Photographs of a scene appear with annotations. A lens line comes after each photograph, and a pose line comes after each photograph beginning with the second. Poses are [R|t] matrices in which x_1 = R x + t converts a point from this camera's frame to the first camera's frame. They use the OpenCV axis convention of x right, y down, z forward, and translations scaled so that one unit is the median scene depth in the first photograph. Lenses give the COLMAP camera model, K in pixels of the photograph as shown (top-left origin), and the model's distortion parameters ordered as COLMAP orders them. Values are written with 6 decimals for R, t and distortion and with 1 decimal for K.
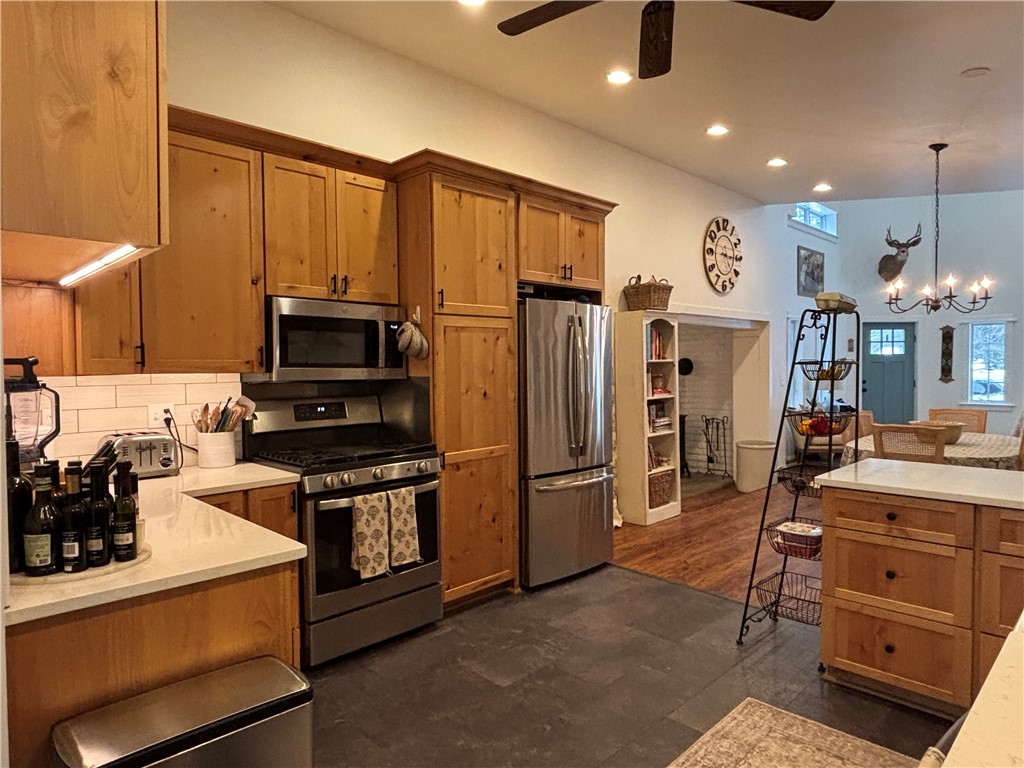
lens RADIAL K [[628.4, 0, 512.7], [0, 628.4, 387.4], [0, 0, 1]] dist [-0.008404, -0.002857]
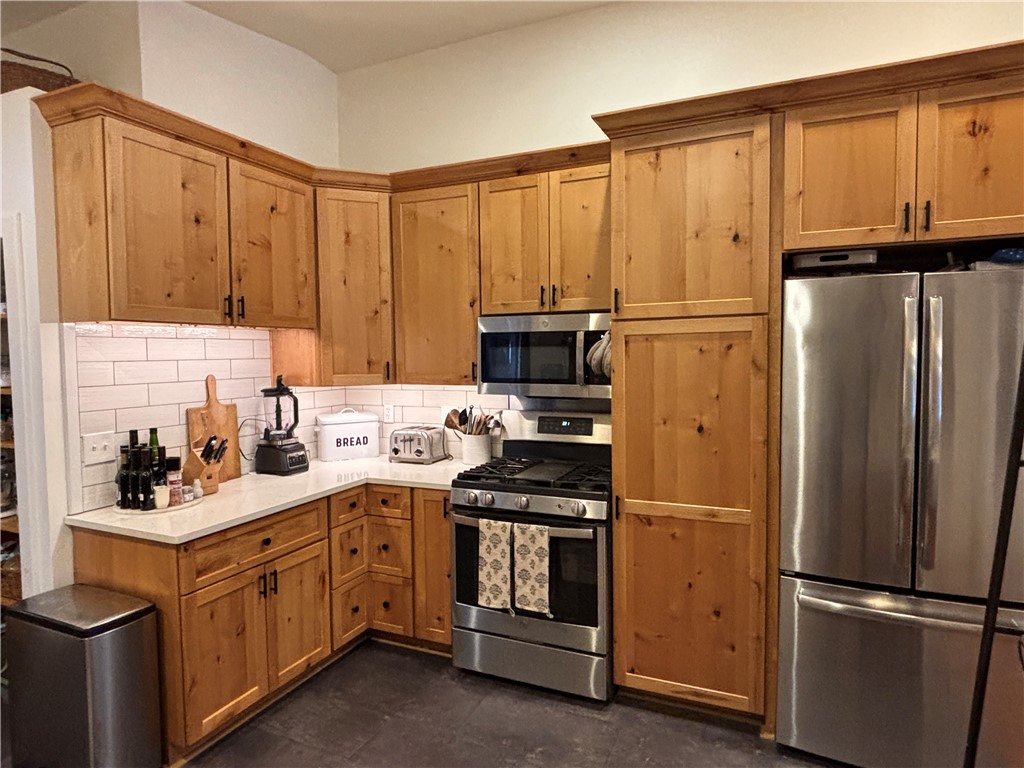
lens RADIAL K [[593.8, 0, 512.3], [0, 593.8, 382.7], [0, 0, 1]] dist [-0.005406, -0.003307]
pose [[0.359510, 0.050950, -0.931749, 0.574307], [-0.027443, 0.998654, 0.044020, -0.073864], [0.932738, 0.009744, 0.360424, 0.664618]]
